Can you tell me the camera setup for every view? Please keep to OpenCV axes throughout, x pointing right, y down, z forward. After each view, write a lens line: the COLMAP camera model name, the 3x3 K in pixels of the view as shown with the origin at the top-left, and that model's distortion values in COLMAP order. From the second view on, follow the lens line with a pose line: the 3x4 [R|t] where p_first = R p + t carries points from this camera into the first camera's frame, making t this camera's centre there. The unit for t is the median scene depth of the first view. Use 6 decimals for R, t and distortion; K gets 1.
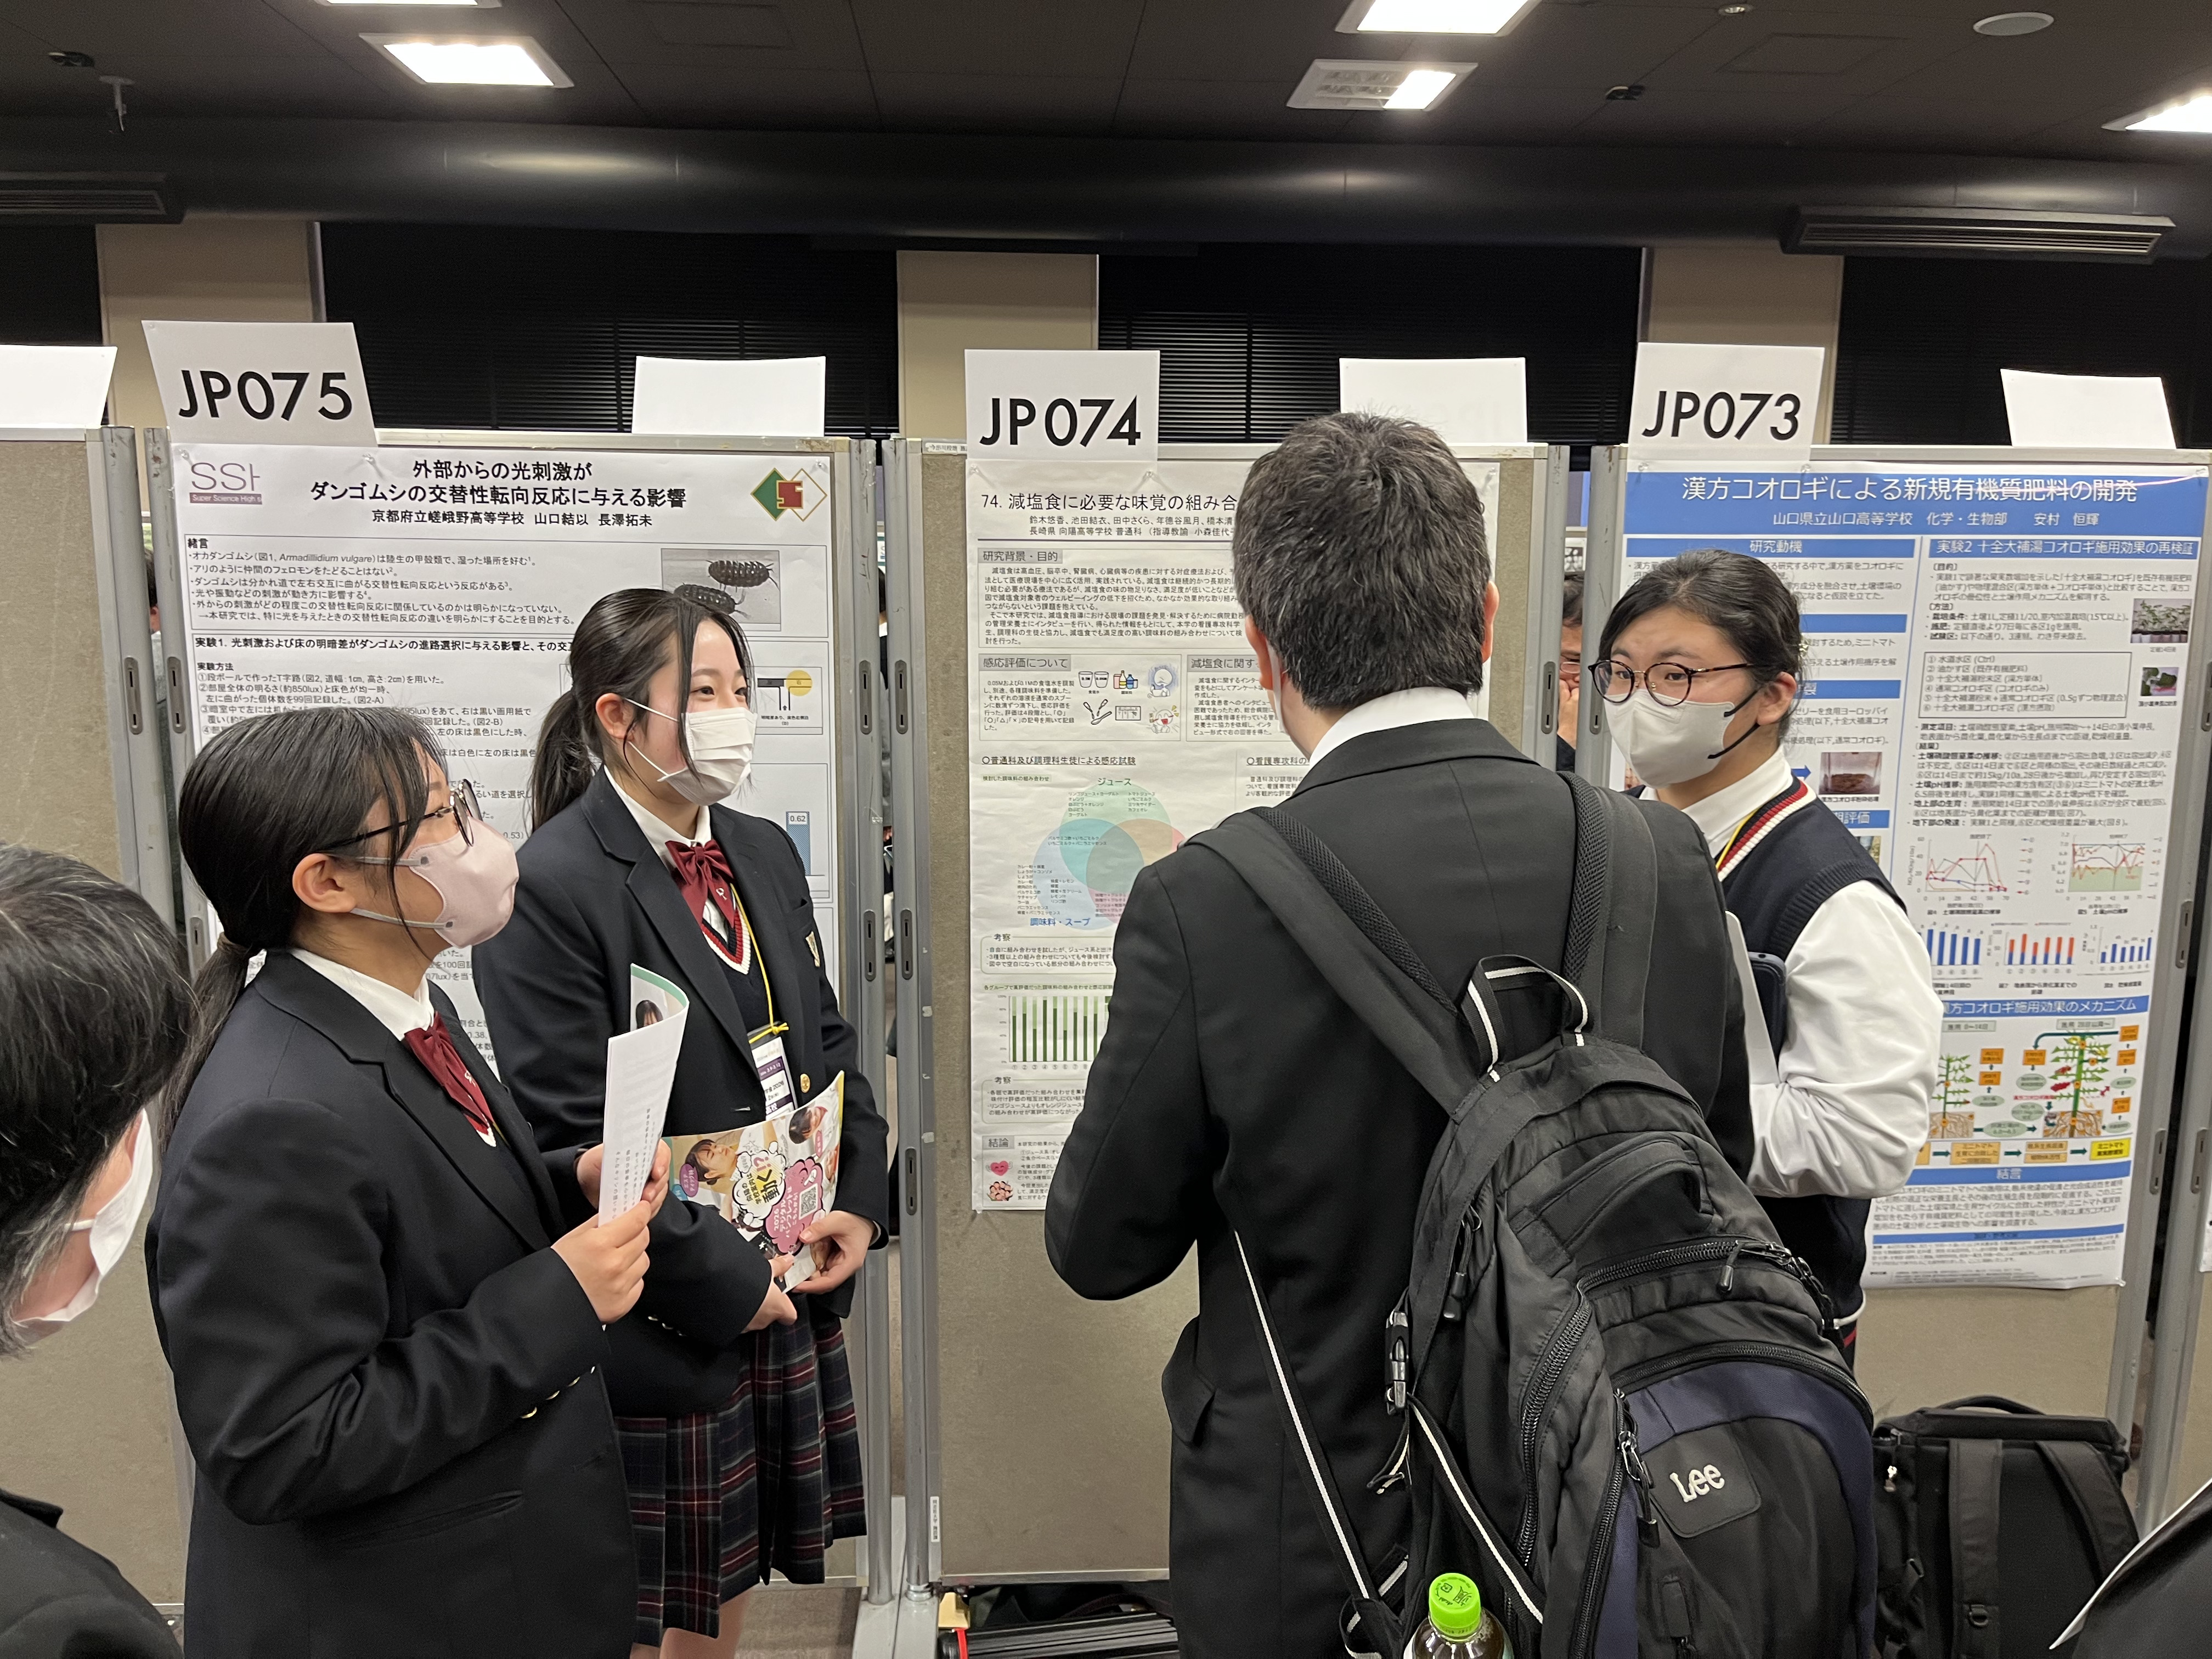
lens RADIAL K [[1656.4, 0, 1091.0], [0, 1656.4, 851.6], [0, 0, 1]] dist [0.061081, -0.088148]
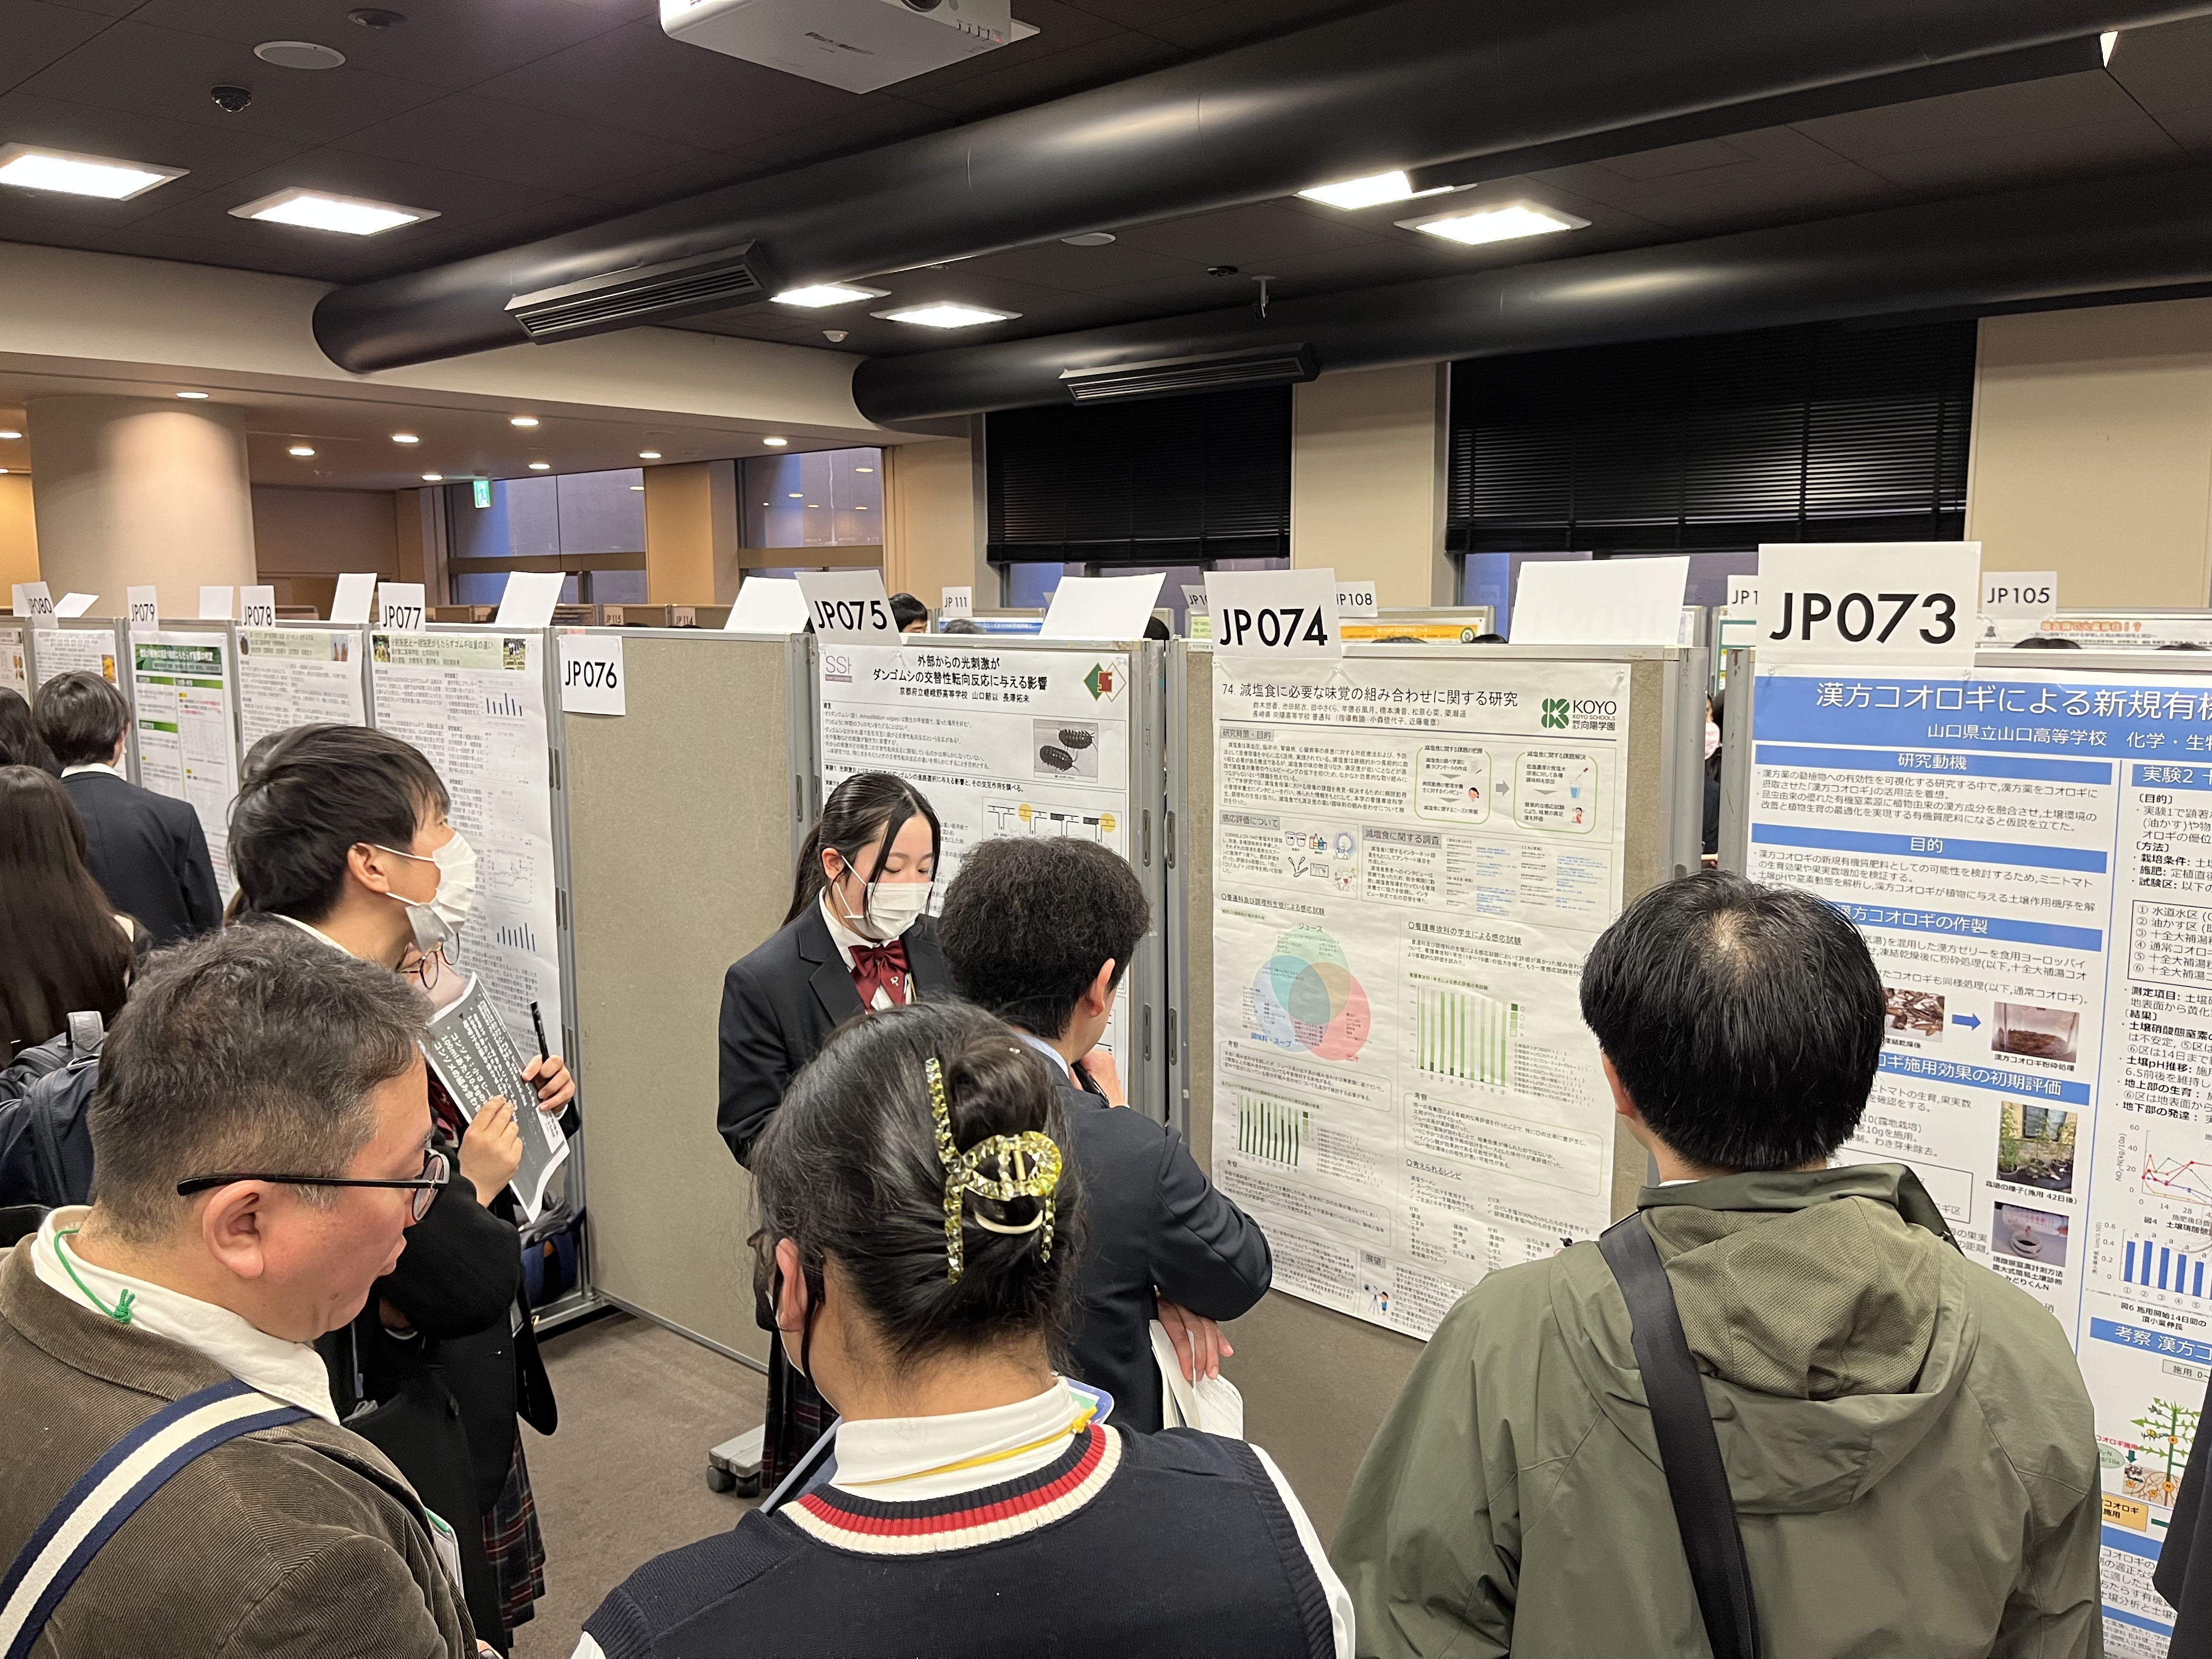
lens RADIAL K [[1656.4, 0, 1110.8], [0, 1656.4, 821.9], [0, 0, 1]] dist [0.061081, -0.088148]
pose [[0.710302, 0.083800, -0.698891, 0.736442], [-0.110790, 0.993822, 0.006565, -0.110568], [0.695123, 0.072767, 0.715199, 0.067970]]
